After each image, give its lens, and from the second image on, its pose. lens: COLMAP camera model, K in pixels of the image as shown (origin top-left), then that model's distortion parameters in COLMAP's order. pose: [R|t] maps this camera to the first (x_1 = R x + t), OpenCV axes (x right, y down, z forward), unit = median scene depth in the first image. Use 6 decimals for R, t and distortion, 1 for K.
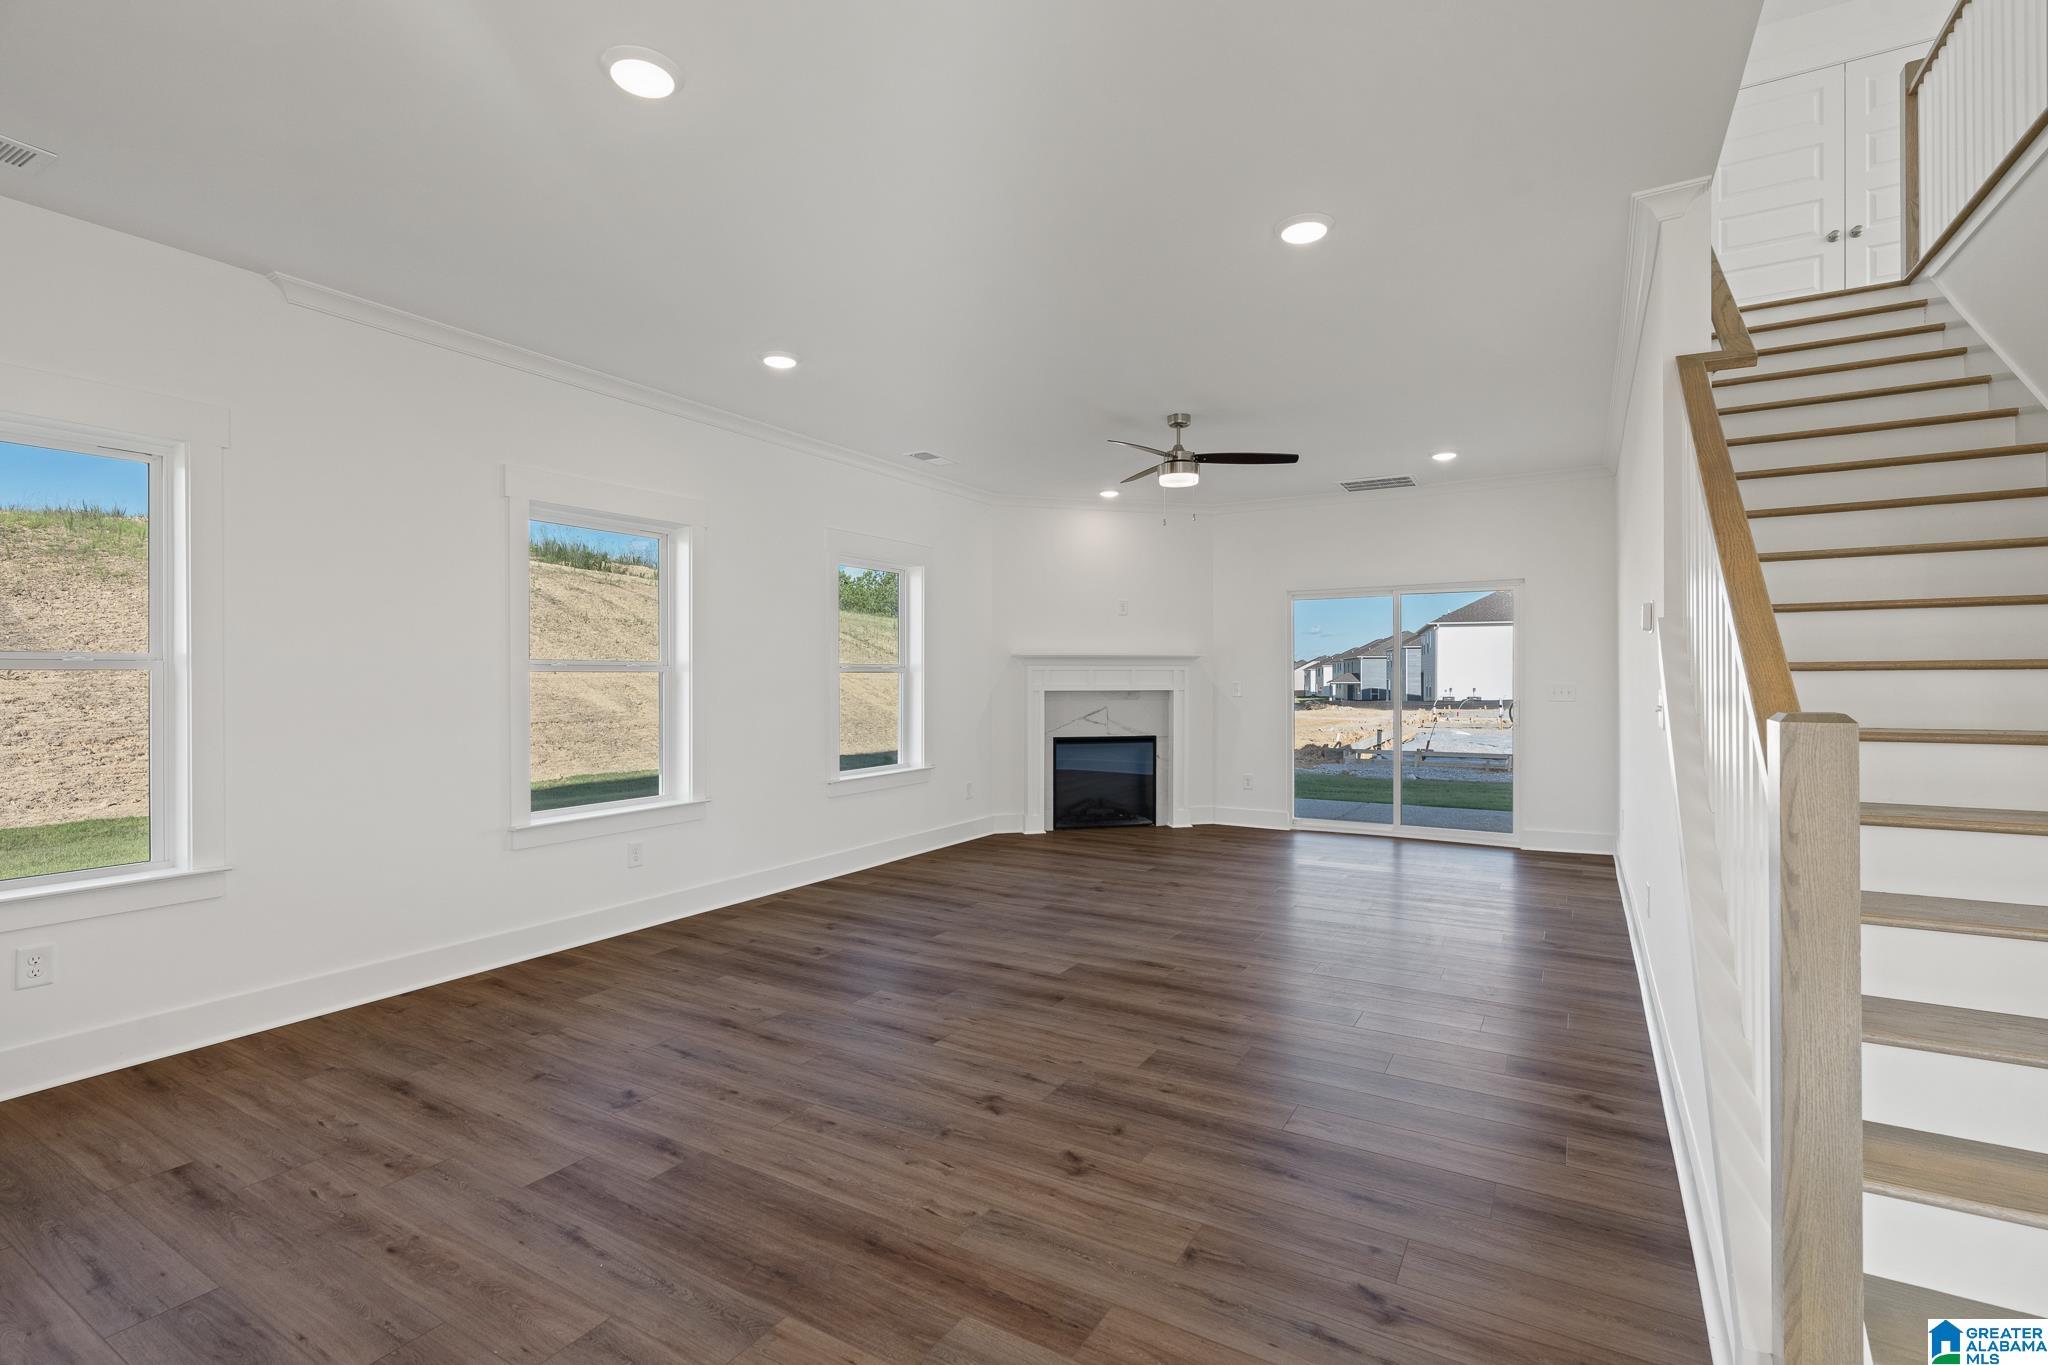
lens RADIAL K [[932.9, 0, 1024.0], [0, 932.9, 682.5], [0, 0, 1]] dist [-0.001936, 0.000610]
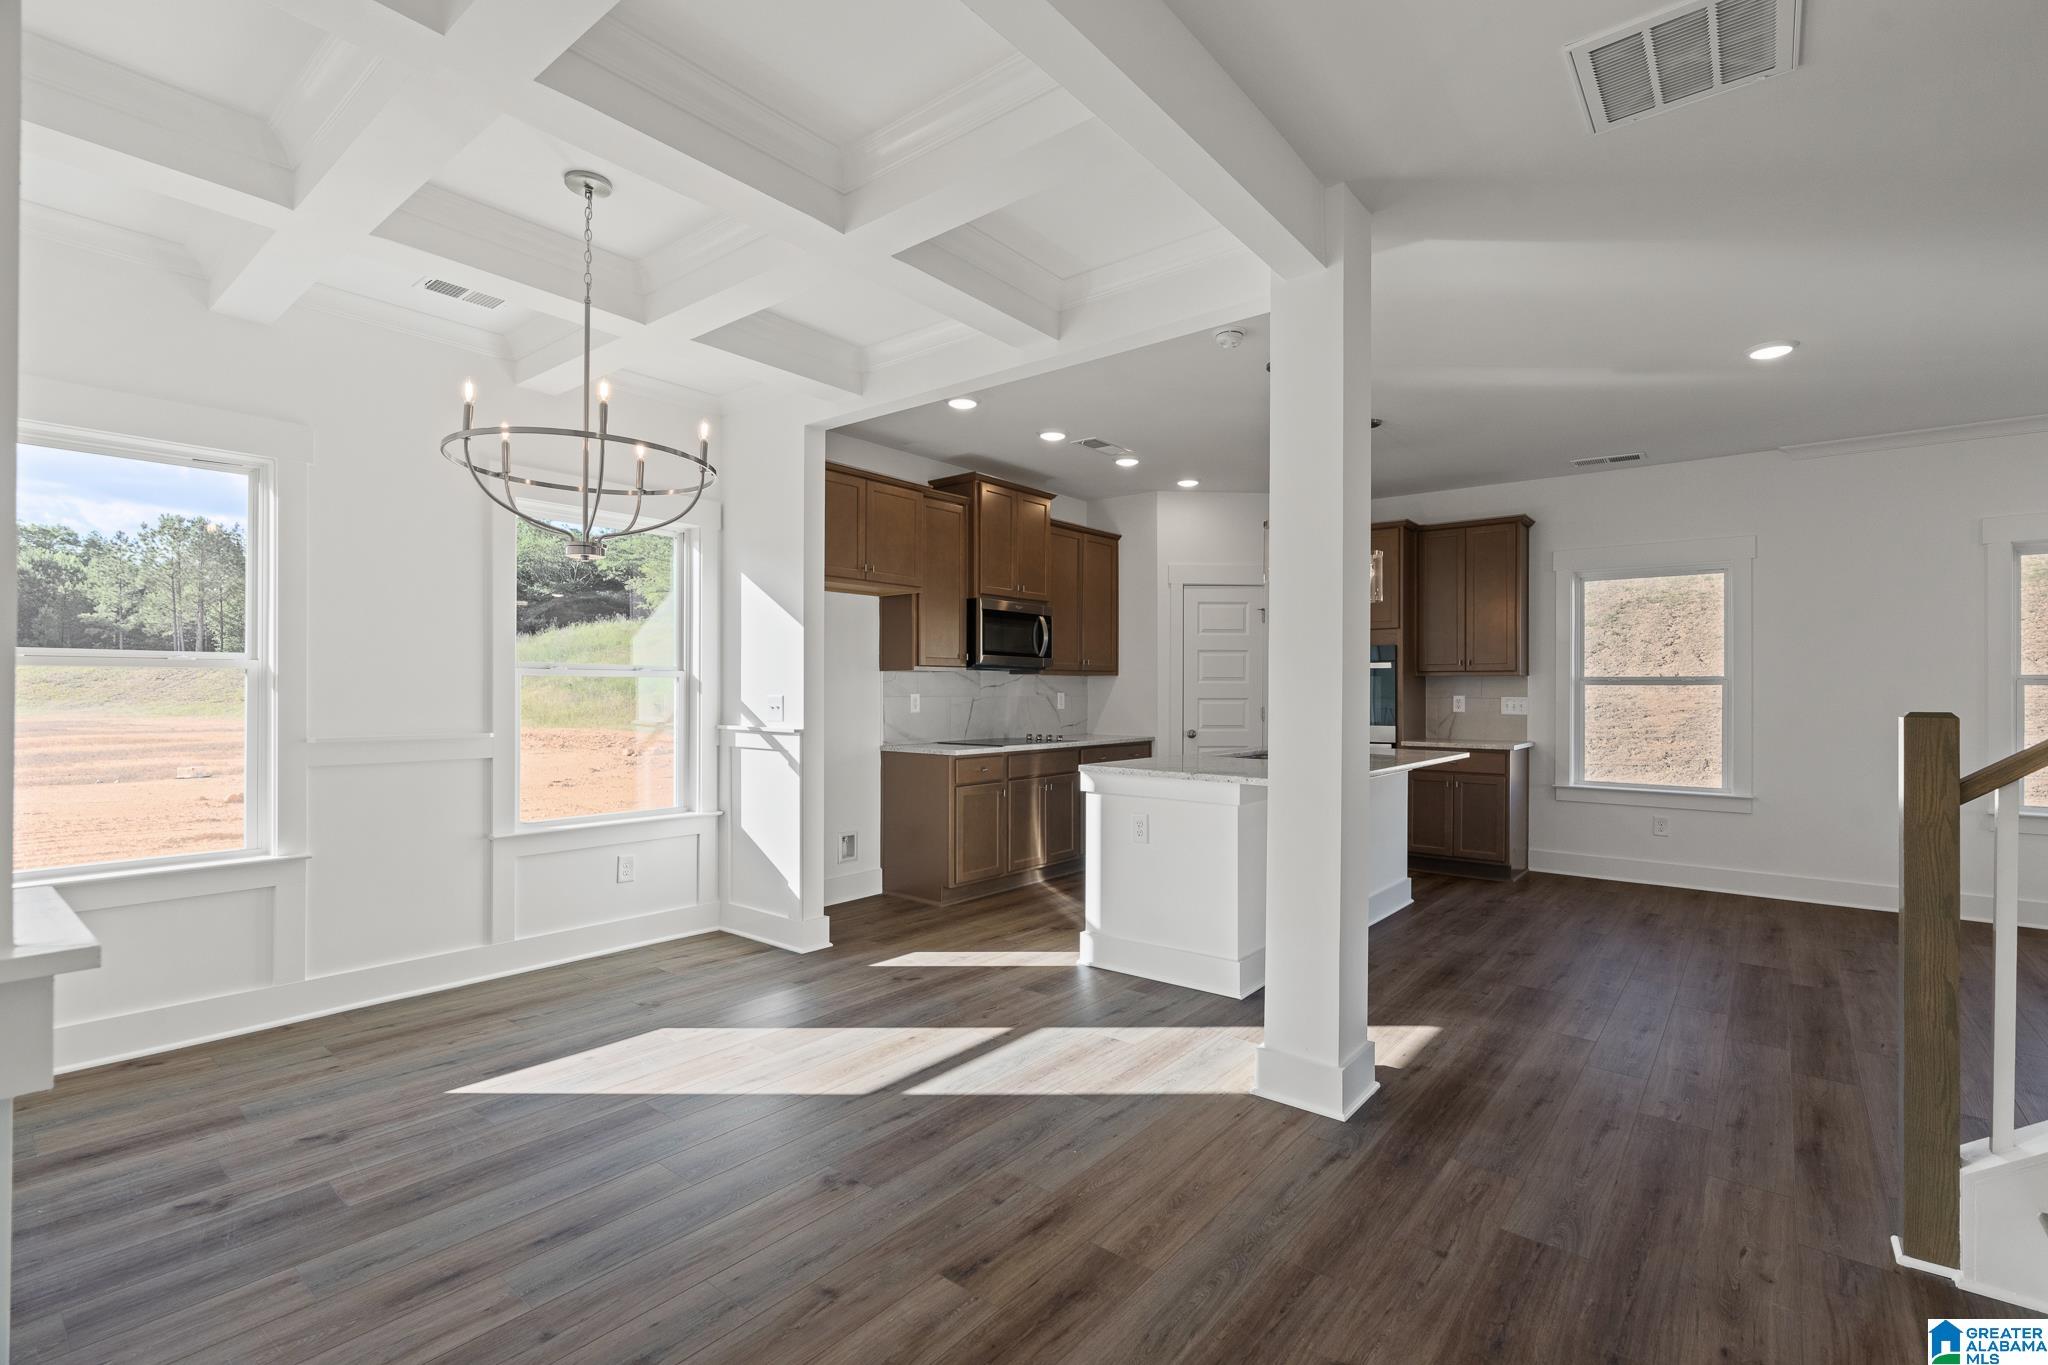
lens RADIAL K [[919.2, 0, 1033.3], [0, 919.2, 687.6], [0, 0, 1]] dist [-0.001098, 0.000257]
pose [[-0.136295, -0.000388, -0.990668, 0.502711], [-0.009625, 0.999953, 0.000933, 0.001691], [0.990622, 0.009662, -0.136292, -0.050275]]
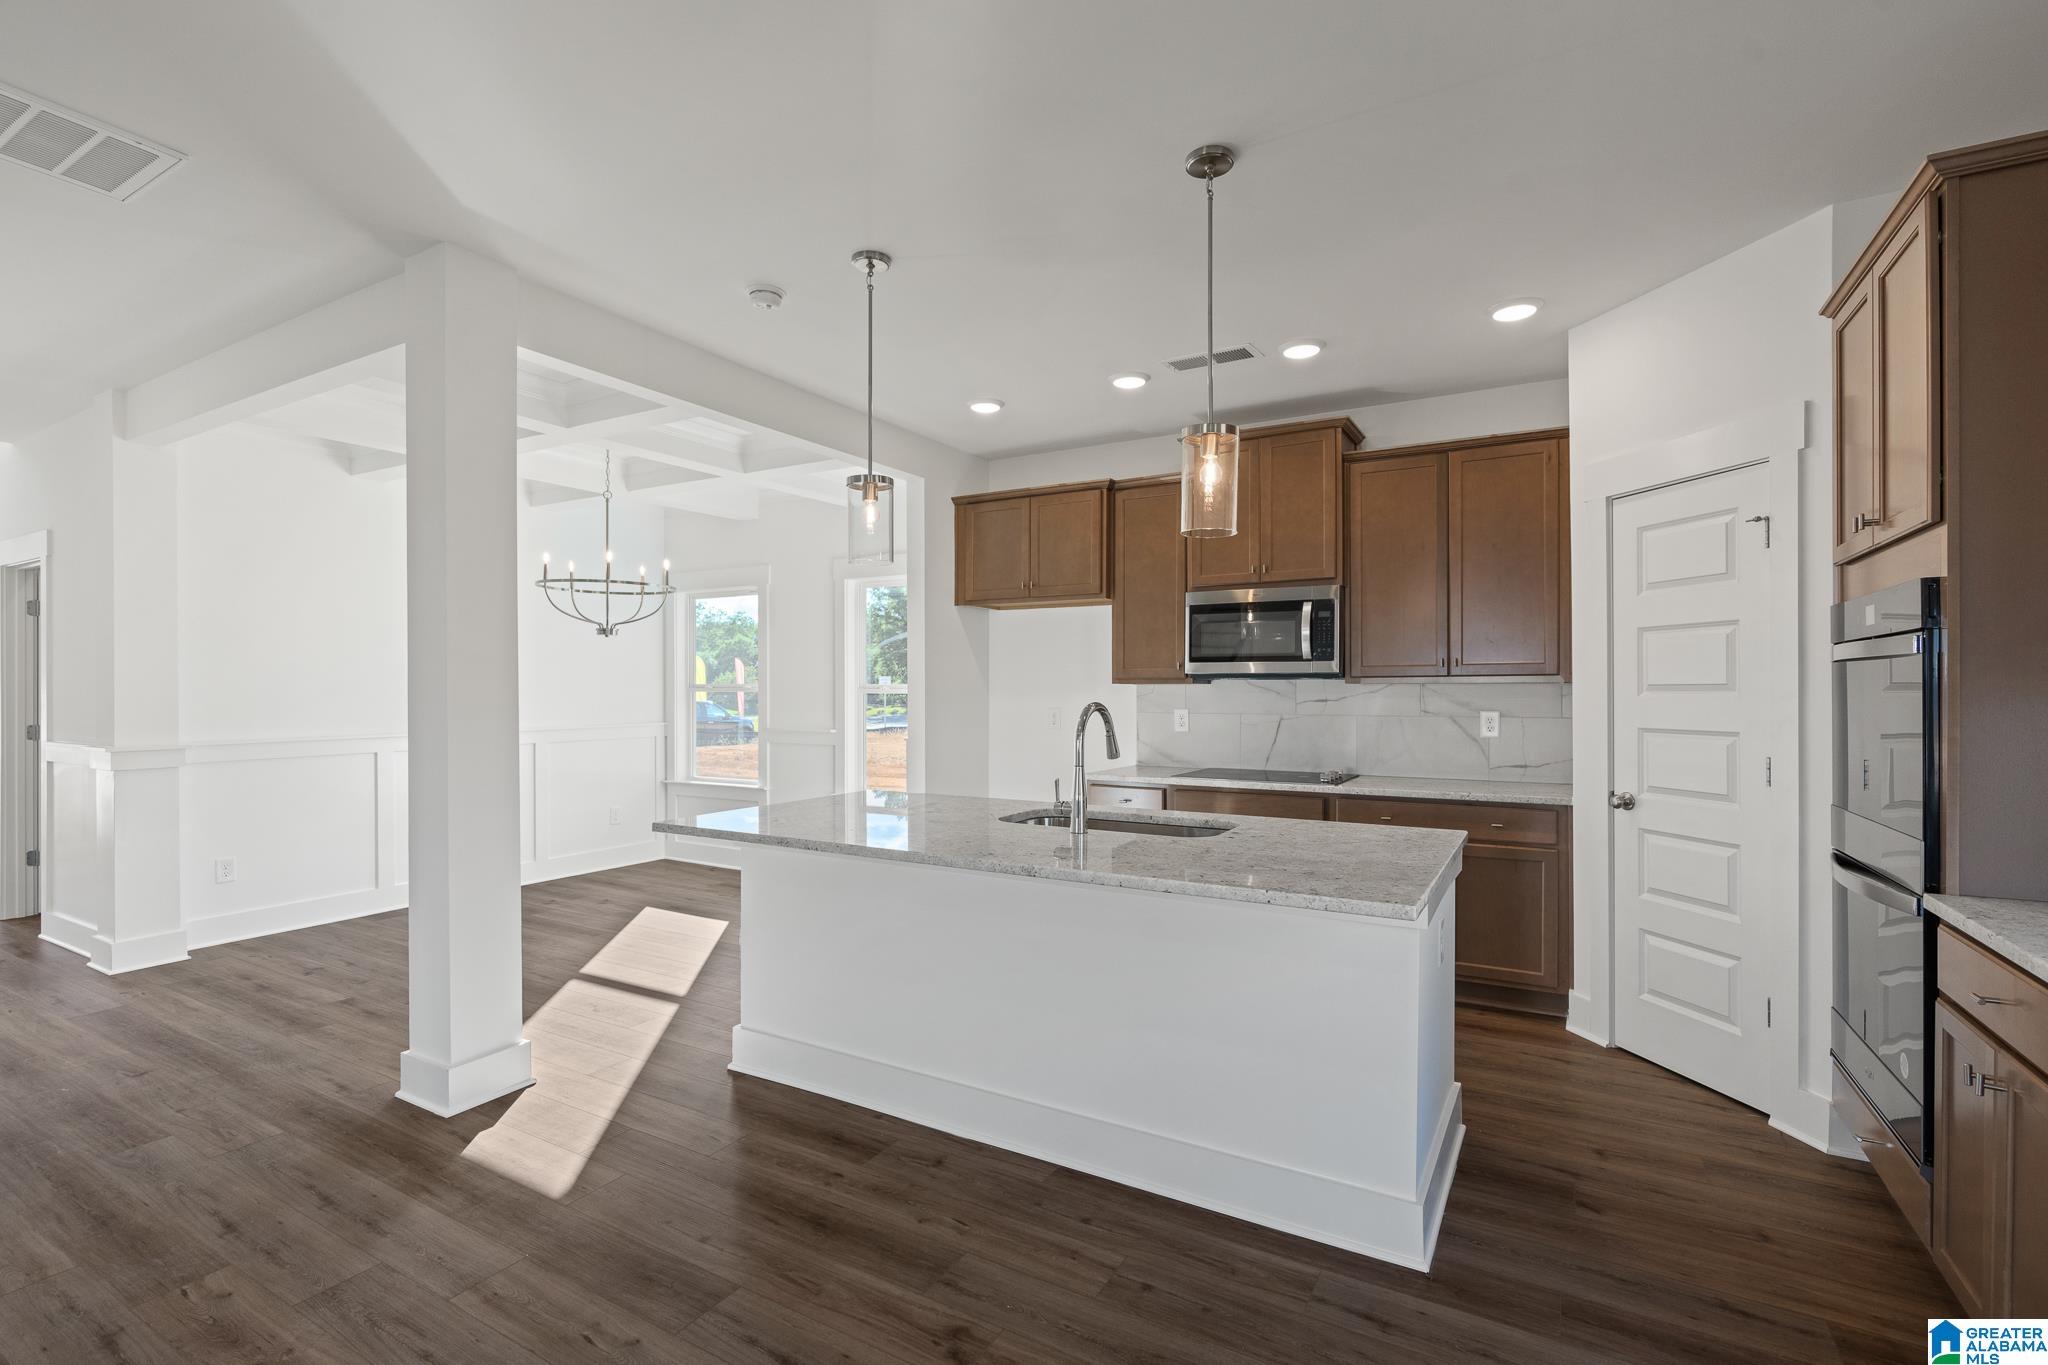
lens RADIAL K [[937.9, 0, 1026.4], [0, 937.9, 687.6], [0, 0, 1]] dist [0.001337, 0.000645]
pose [[-0.999944, 0.002238, -0.010346, -0.196398], [0.002203, 0.999992, 0.003402, -0.011549], [0.010353, 0.003379, -0.999941, 0.478858]]
